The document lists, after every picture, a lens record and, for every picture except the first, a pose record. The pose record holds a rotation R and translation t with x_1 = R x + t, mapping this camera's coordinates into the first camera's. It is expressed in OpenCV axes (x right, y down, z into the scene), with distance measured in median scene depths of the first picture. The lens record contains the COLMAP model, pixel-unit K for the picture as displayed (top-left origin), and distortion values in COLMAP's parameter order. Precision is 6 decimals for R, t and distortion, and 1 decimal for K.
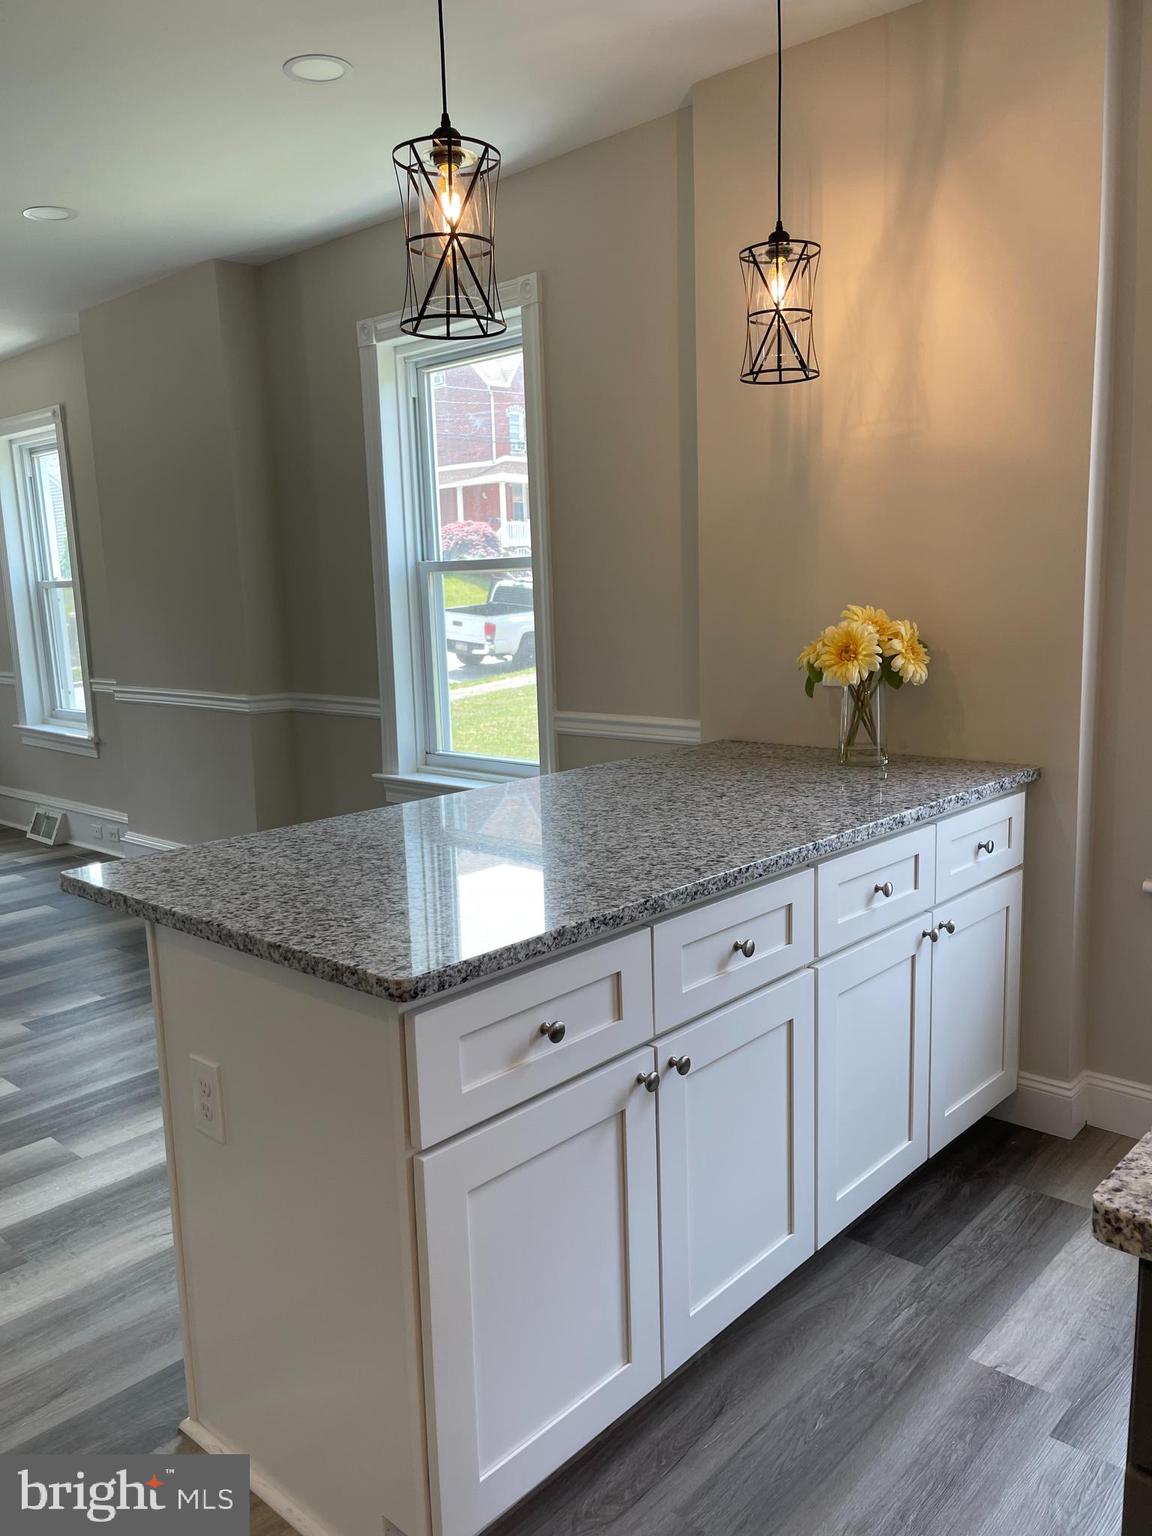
lens RADIAL K [[1164.2, 0, 571.2], [0, 1164.2, 766.5], [0, 0, 1]] dist [0.060861, -0.074236]
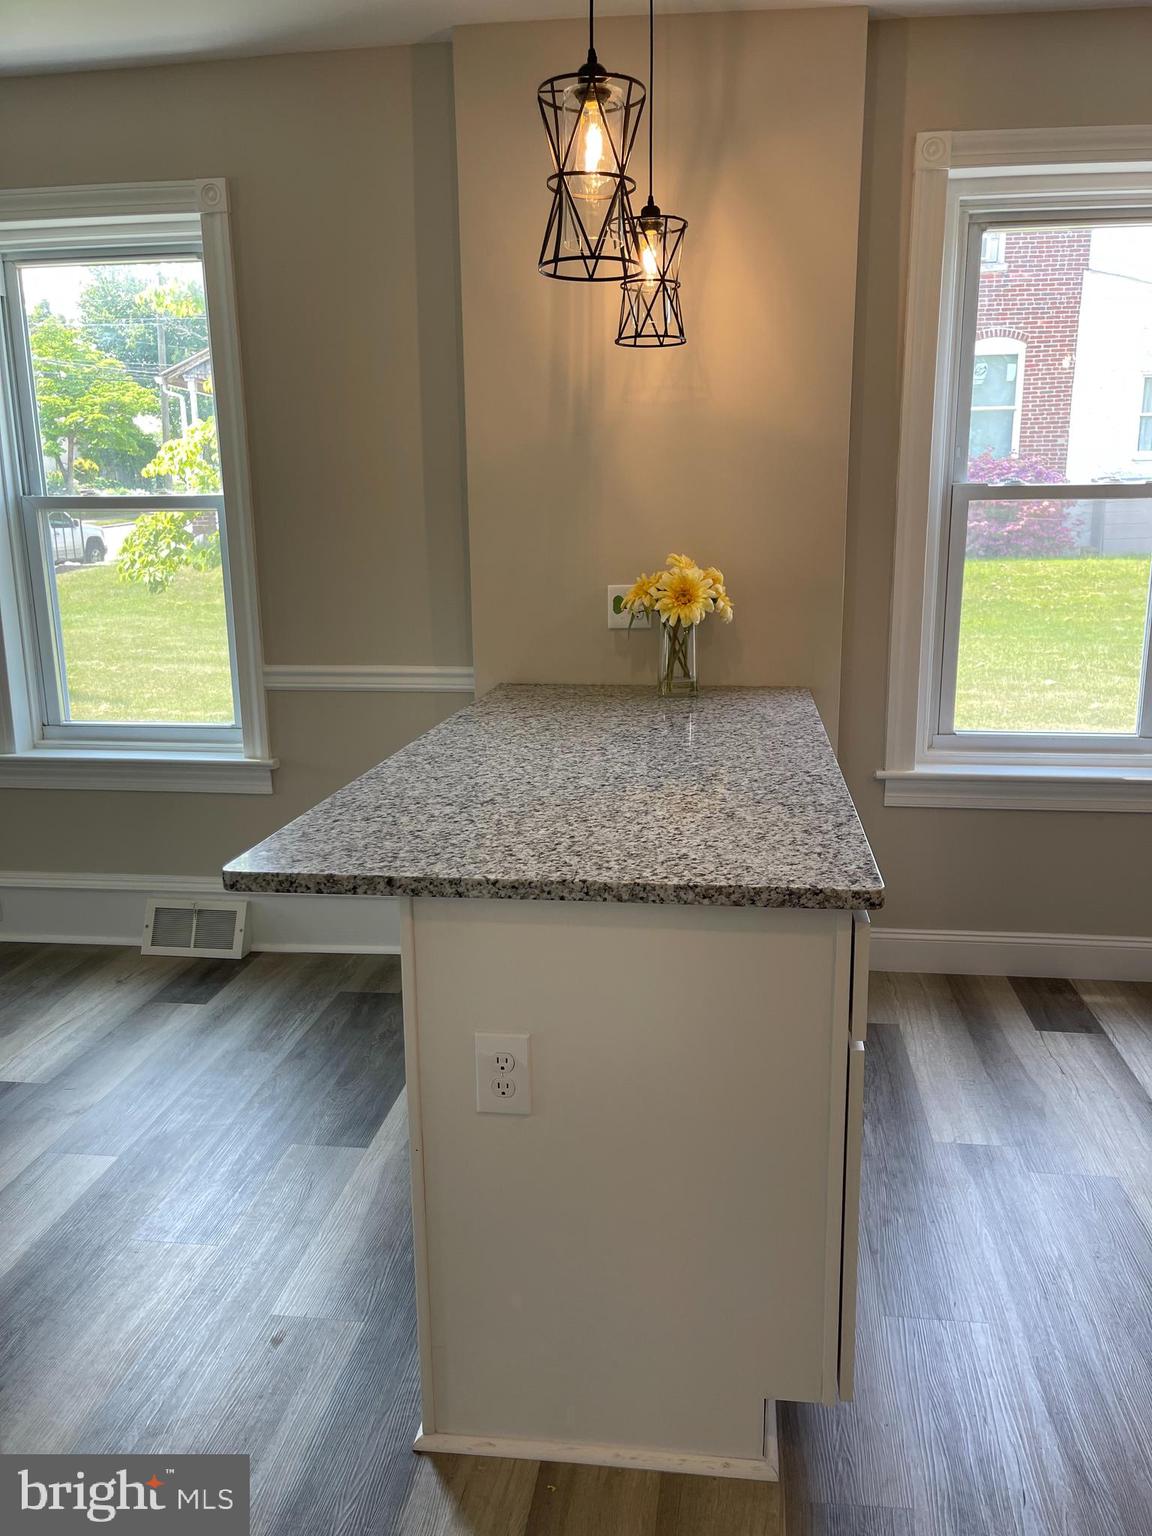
lens RADIAL K [[1179.2, 0, 580.0], [0, 1179.2, 764.0], [0, 0, 1]] dist [0.085136, -0.110448]
pose [[0.822500, -0.094710, 0.560824, -0.736515], [0.073443, 0.995469, 0.060400, -0.018208], [-0.564003, -0.008490, 0.825729, 0.169561]]
